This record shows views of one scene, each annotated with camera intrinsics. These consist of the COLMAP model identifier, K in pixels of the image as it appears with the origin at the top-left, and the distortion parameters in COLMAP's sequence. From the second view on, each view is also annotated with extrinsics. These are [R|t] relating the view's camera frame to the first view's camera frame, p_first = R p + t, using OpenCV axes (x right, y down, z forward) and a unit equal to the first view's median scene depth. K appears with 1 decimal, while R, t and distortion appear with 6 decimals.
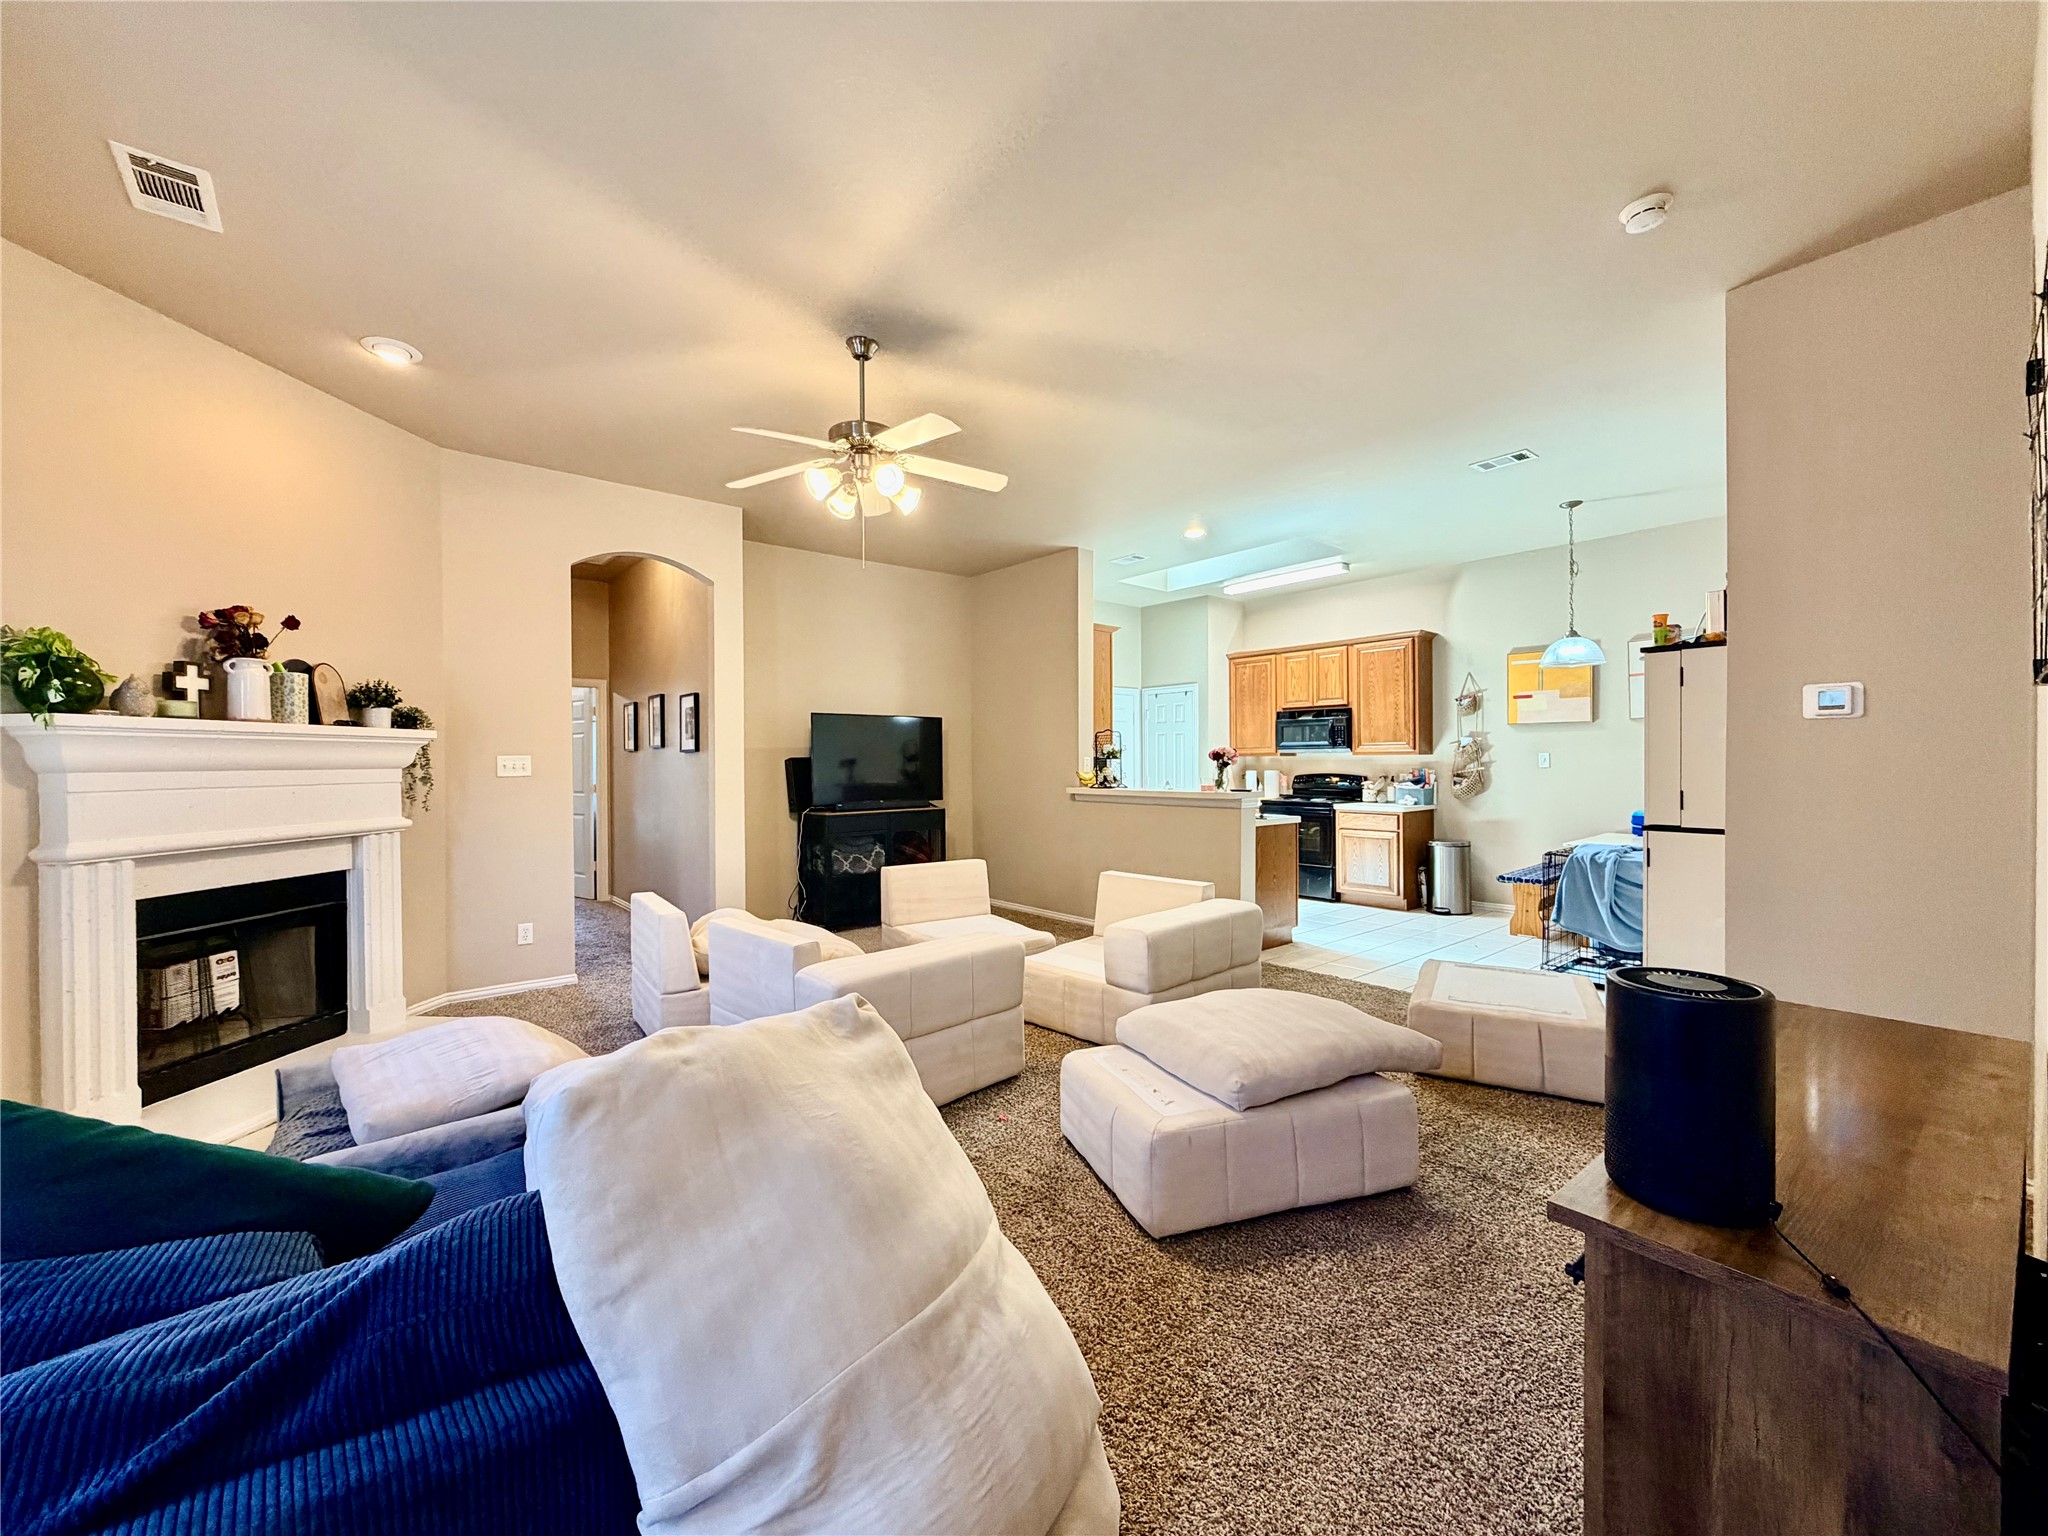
lens RADIAL K [[806.9, 0, 1015.2], [0, 806.9, 761.0], [0, 0, 1]] dist [-0.000807, -0.000116]
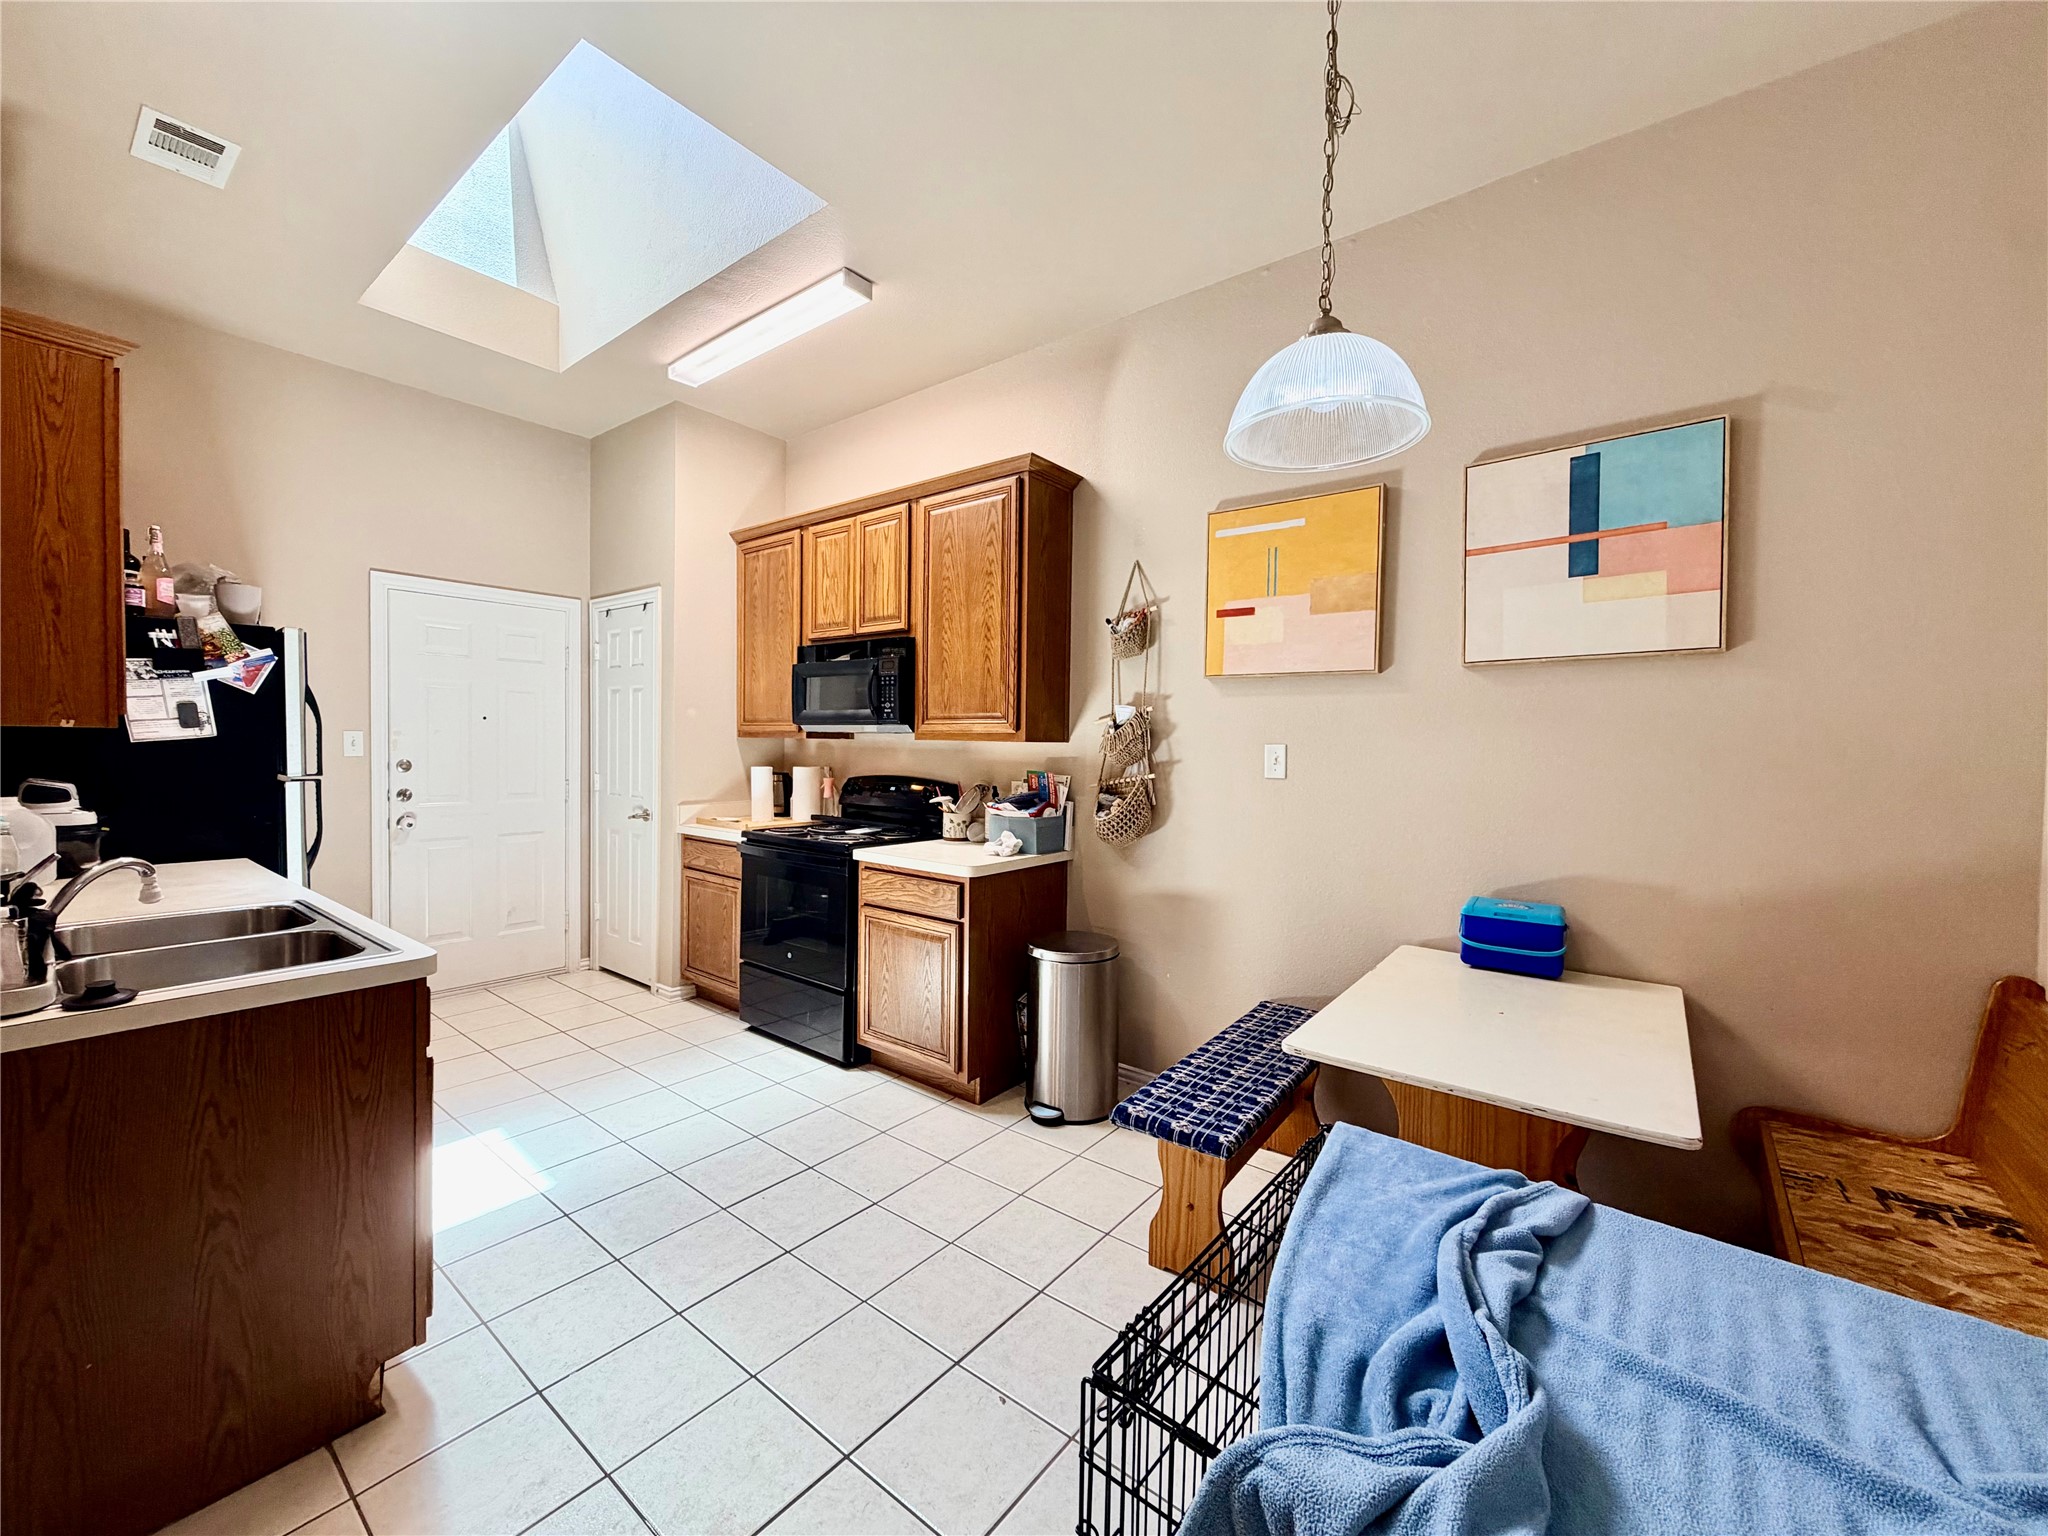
lens RADIAL K [[806.9, 0, 1025.5], [0, 806.9, 765.3], [0, 0, 1]] dist [-0.000807, -0.000116]
pose [[0.977376, 0.017388, 0.210795, 0.400450], [-0.023353, 0.999393, 0.025840, -0.006330], [-0.210218, -0.030178, 0.977189, 0.558590]]
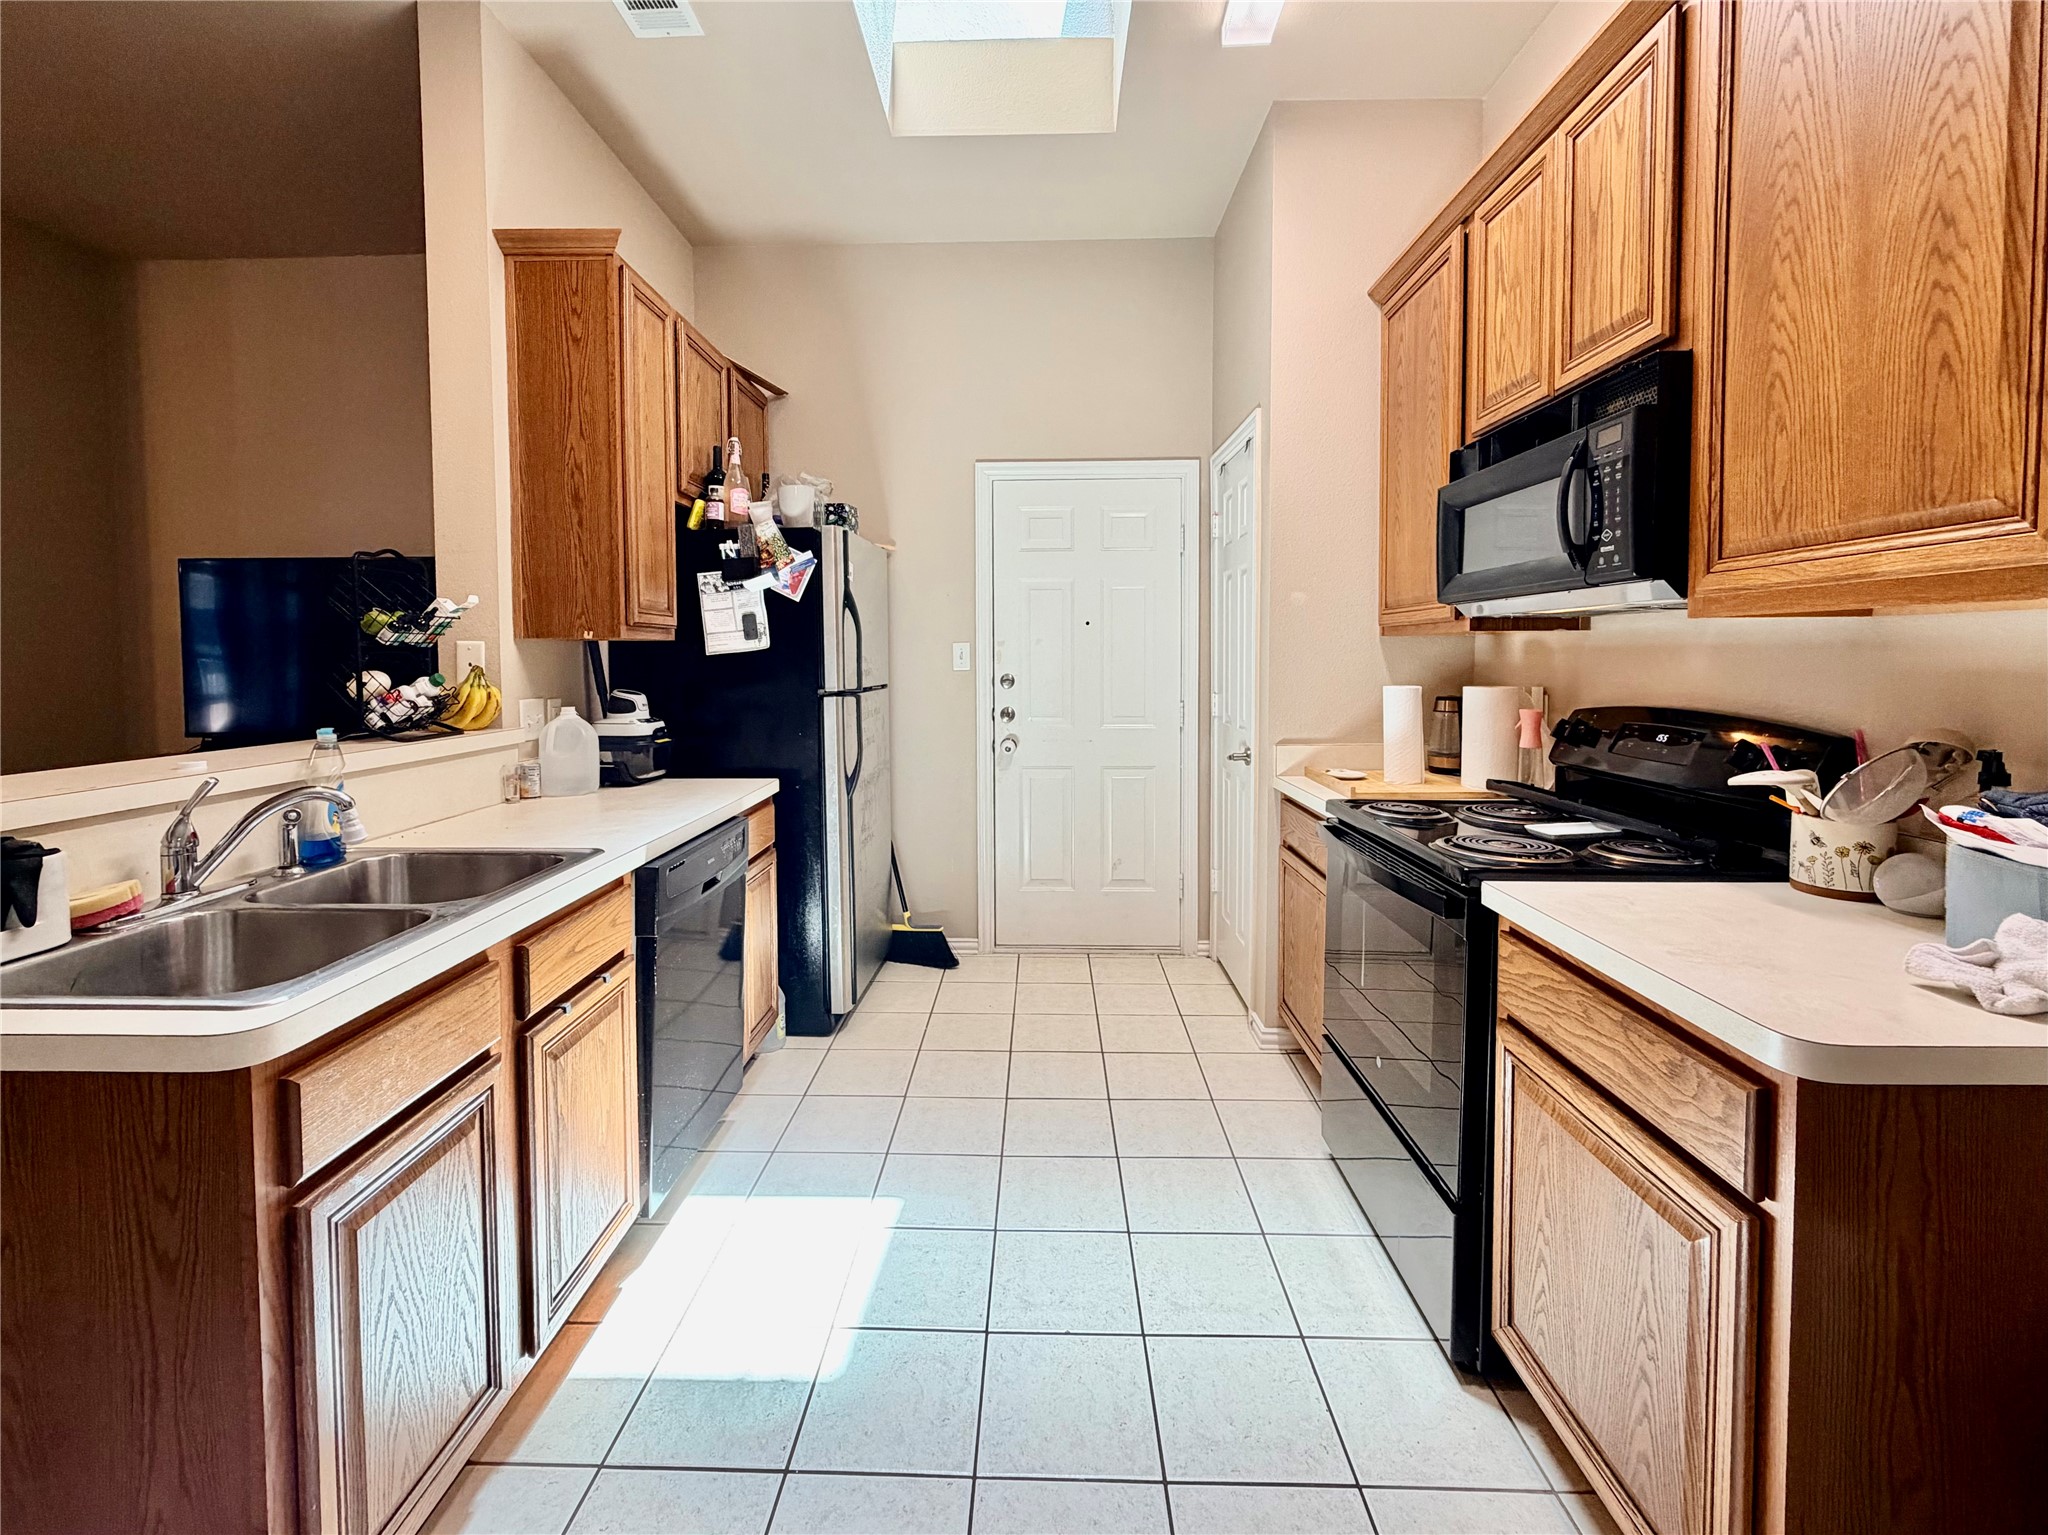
lens RADIAL K [[891.7, 0, 1017.8], [0, 891.7, 696.4], [0, 0, 1]] dist [-0.001708, -0.000865]
pose [[0.751829, 0.033806, -0.658490, 0.456913], [-0.000783, 0.998730, 0.050380, 0.000370], [0.659357, -0.037362, 0.750901, 0.788513]]
